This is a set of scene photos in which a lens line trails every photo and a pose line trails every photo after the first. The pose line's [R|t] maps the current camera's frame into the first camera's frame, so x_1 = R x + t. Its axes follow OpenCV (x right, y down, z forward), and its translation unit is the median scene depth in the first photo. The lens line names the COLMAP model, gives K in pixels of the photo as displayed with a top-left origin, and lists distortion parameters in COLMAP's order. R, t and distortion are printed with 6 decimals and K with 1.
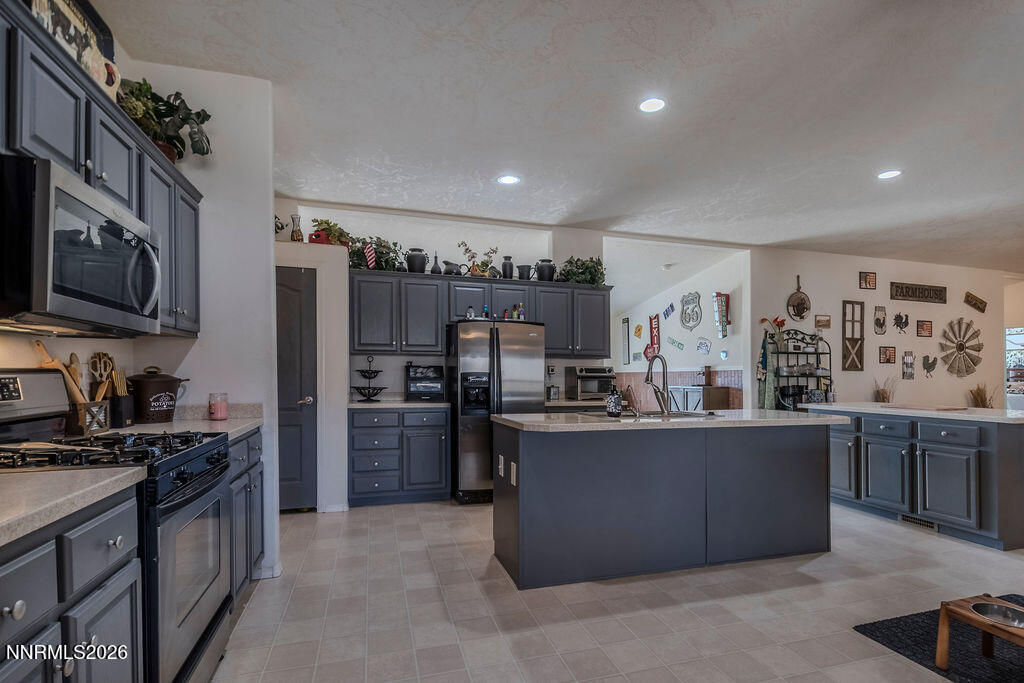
lens RADIAL K [[499.8, 0, 518.9], [0, 499.8, 366.7], [0, 0, 1]] dist [0.002674, -0.000746]
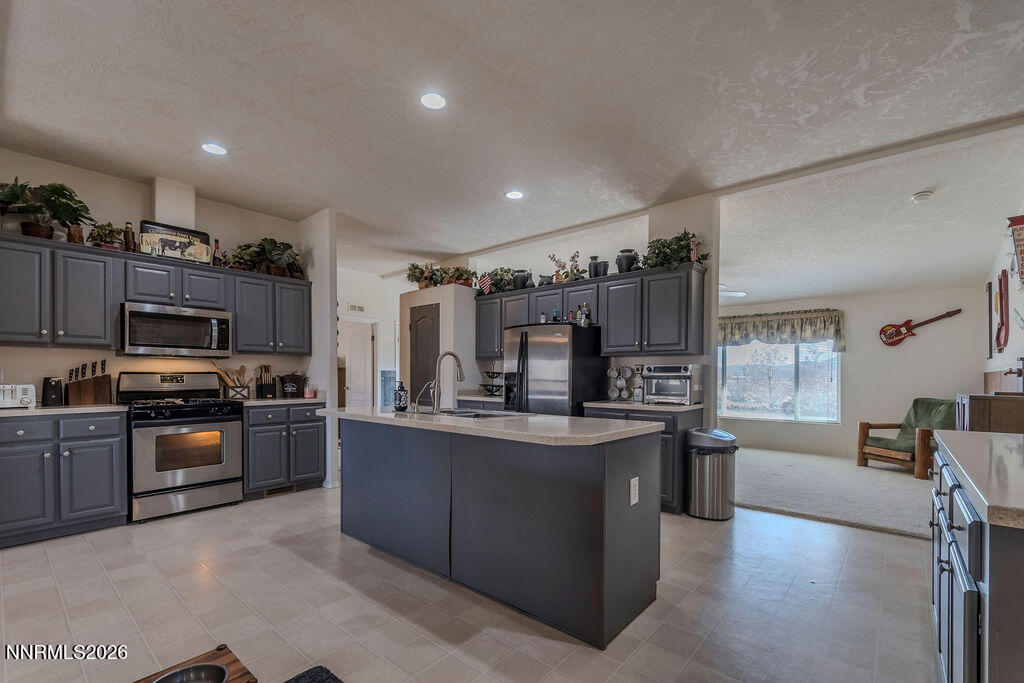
lens RADIAL K [[447.8, 0, 518.3], [0, 447.8, 380.4], [0, 0, 1]] dist [0.001814, -0.000579]
pose [[0.536266, 0.003657, -0.844041, 0.520606], [0.014007, 0.999814, 0.013232, 0.010406], [0.843933, -0.018918, 0.536115, 0.308400]]
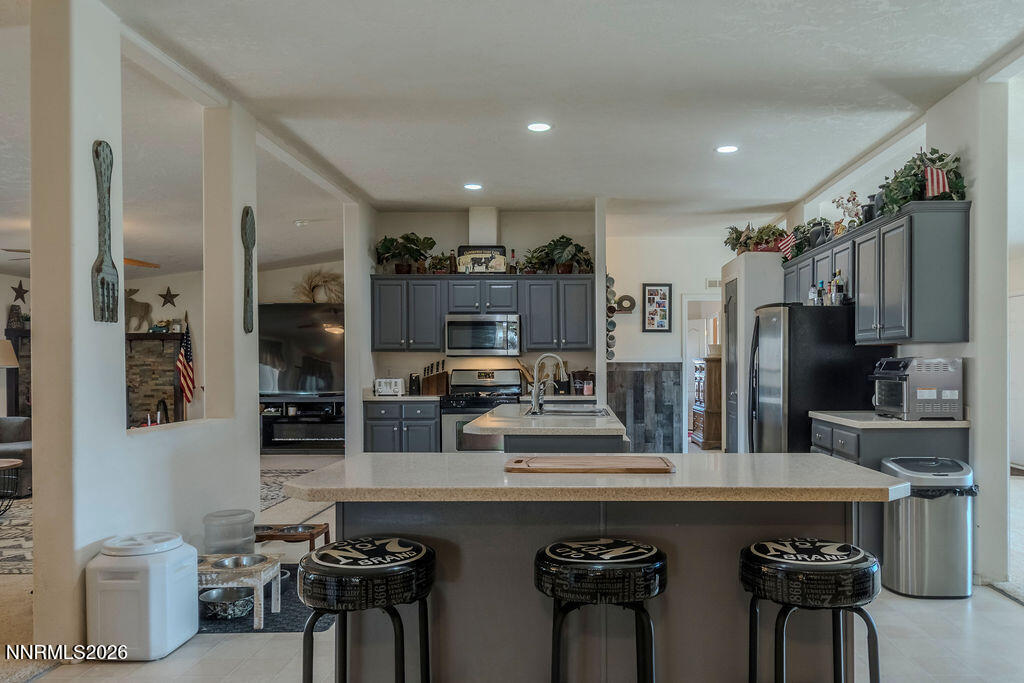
lens RADIAL K [[758.1, 0, 565.5], [0, 758.1, 367.7], [0, 0, 1]] dist [0.011270, 0.011182]
pose [[-0.311313, 0.000470, -0.950307, 0.856003], [0.016094, 0.999859, -0.004778, 0.006102], [0.950171, -0.016782, -0.311277, 0.733714]]
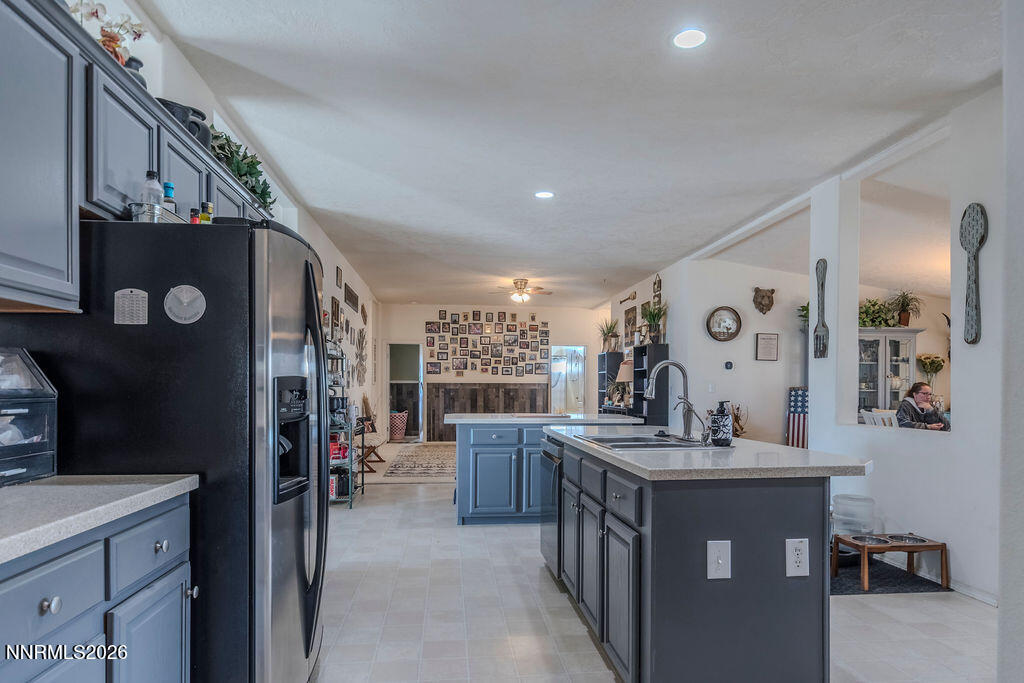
lens RADIAL K [[616.9, 0, 524.4], [0, 616.9, 387.0], [0, 0, 1]] dist [0.003718, -0.001689]
pose [[0.171726, -0.002070, 0.985143, -0.332211], [-0.023793, 0.999697, 0.006248, 0.007098], [-0.984857, -0.024512, 0.171625, 0.508276]]
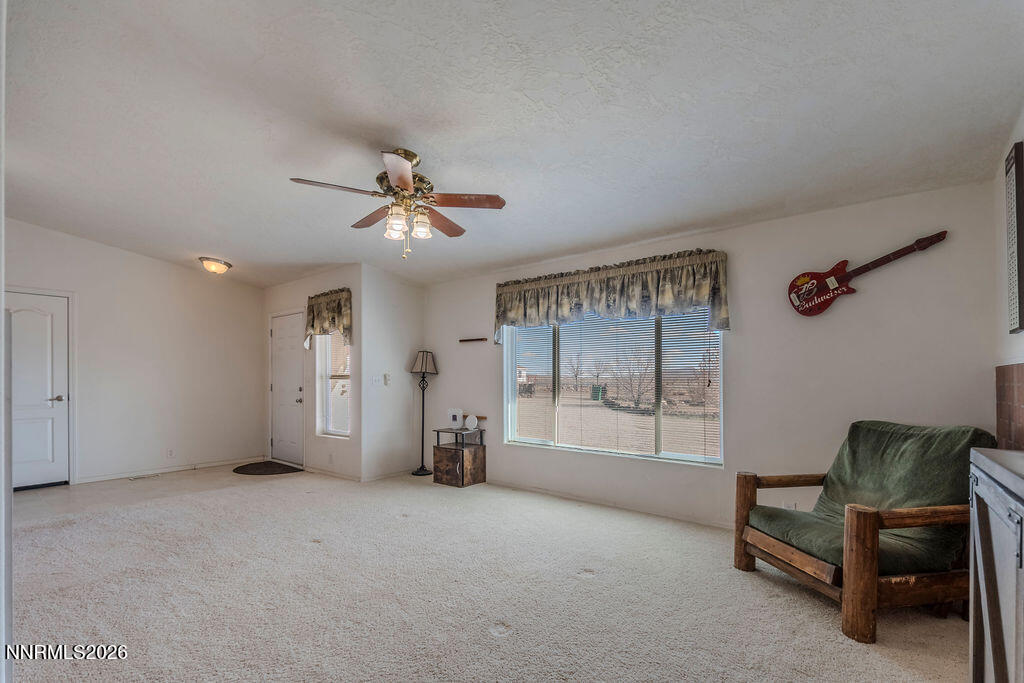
lens RADIAL K [[447.8, 0, 515.5], [0, 447.8, 380.8], [0, 0, 1]] dist [0.001814, -0.000579]
pose [[0.563792, -0.002022, -0.825915, 0.363894], [0.018506, 0.999777, 0.010185, 0.019709], [0.825710, -0.021027, 0.563703, 0.940598]]
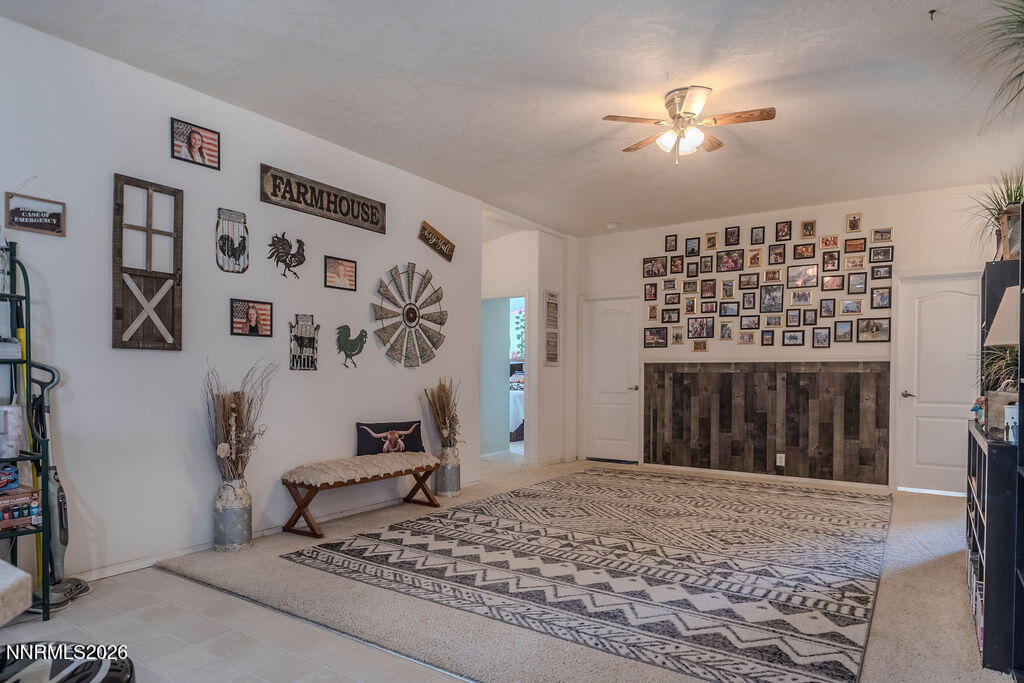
lens RADIAL K [[616.9, 0, 514.1], [0, 616.9, 384.2], [0, 0, 1]] dist [0.003718, -0.001689]
pose [[0.785291, -0.011106, 0.619027, 0.590407], [-0.014867, 0.999213, 0.036787, 0.013766], [-0.618949, -0.038091, 0.784507, 0.403524]]
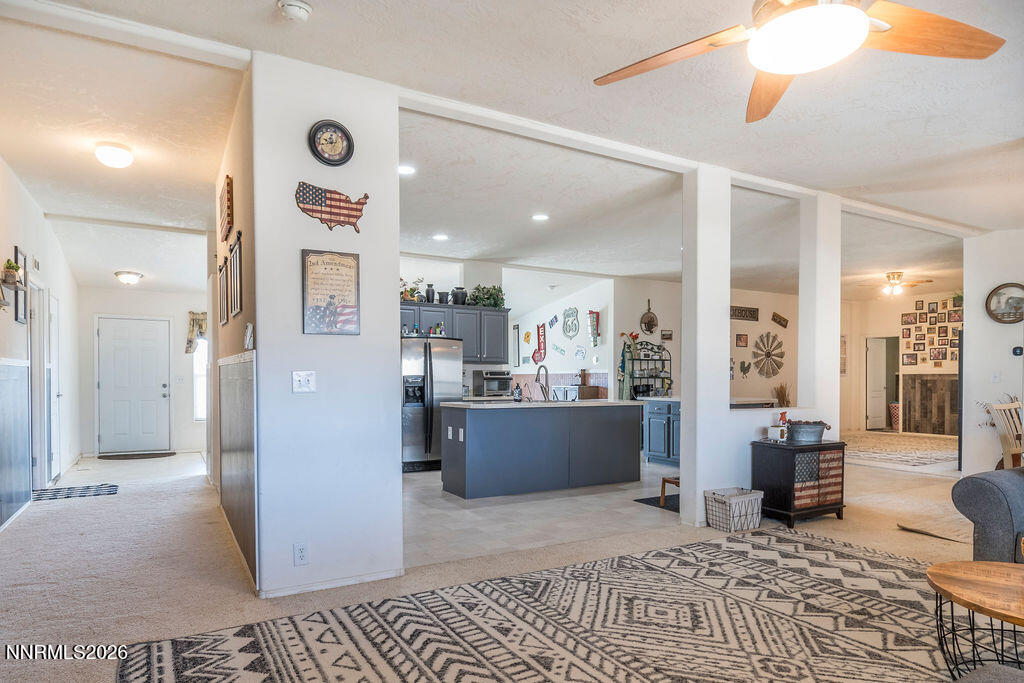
lens RADIAL K [[616.9, 0, 511.5], [0, 616.9, 383.2], [0, 0, 1]] dist [0.003718, -0.001689]
pose [[0.976834, -0.004271, 0.213957, -0.125585], [-0.001928, 0.999585, 0.028755, -0.010972], [-0.213991, -0.028501, 0.976420, -0.470389]]
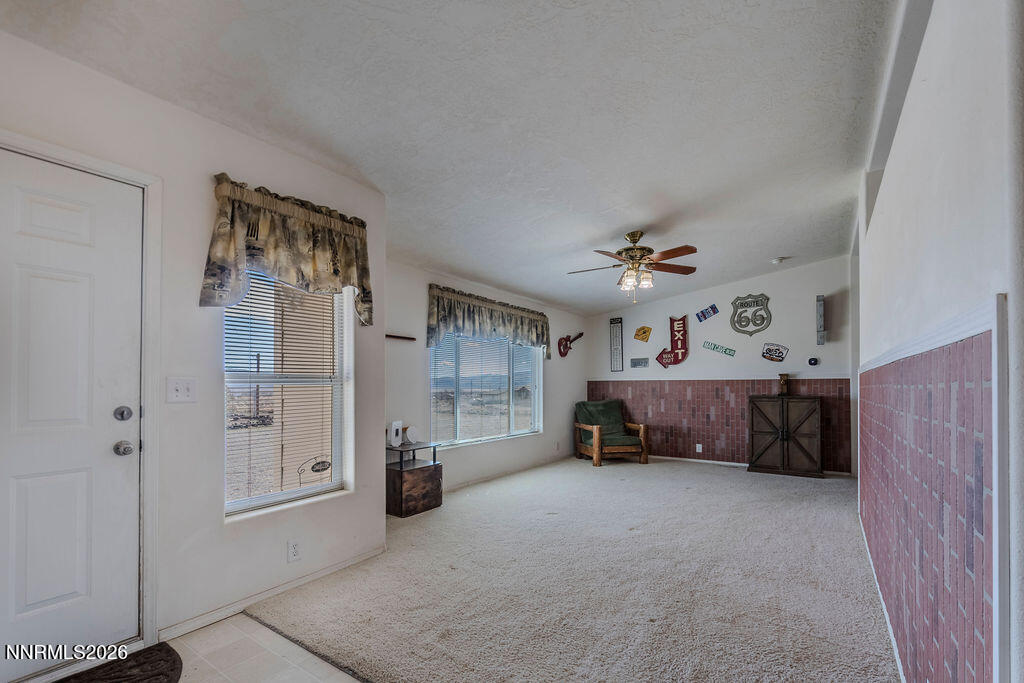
lens RADIAL K [[447.8, 0, 515.3], [0, 447.8, 378.3], [0, 0, 1]] dist [0.001814, -0.000579]
pose [[0.786776, 0.007995, 0.617187, -0.580260], [-0.013462, 0.999901, 0.004209, 0.009983], [-0.617092, -0.011620, 0.786805, 0.704208]]
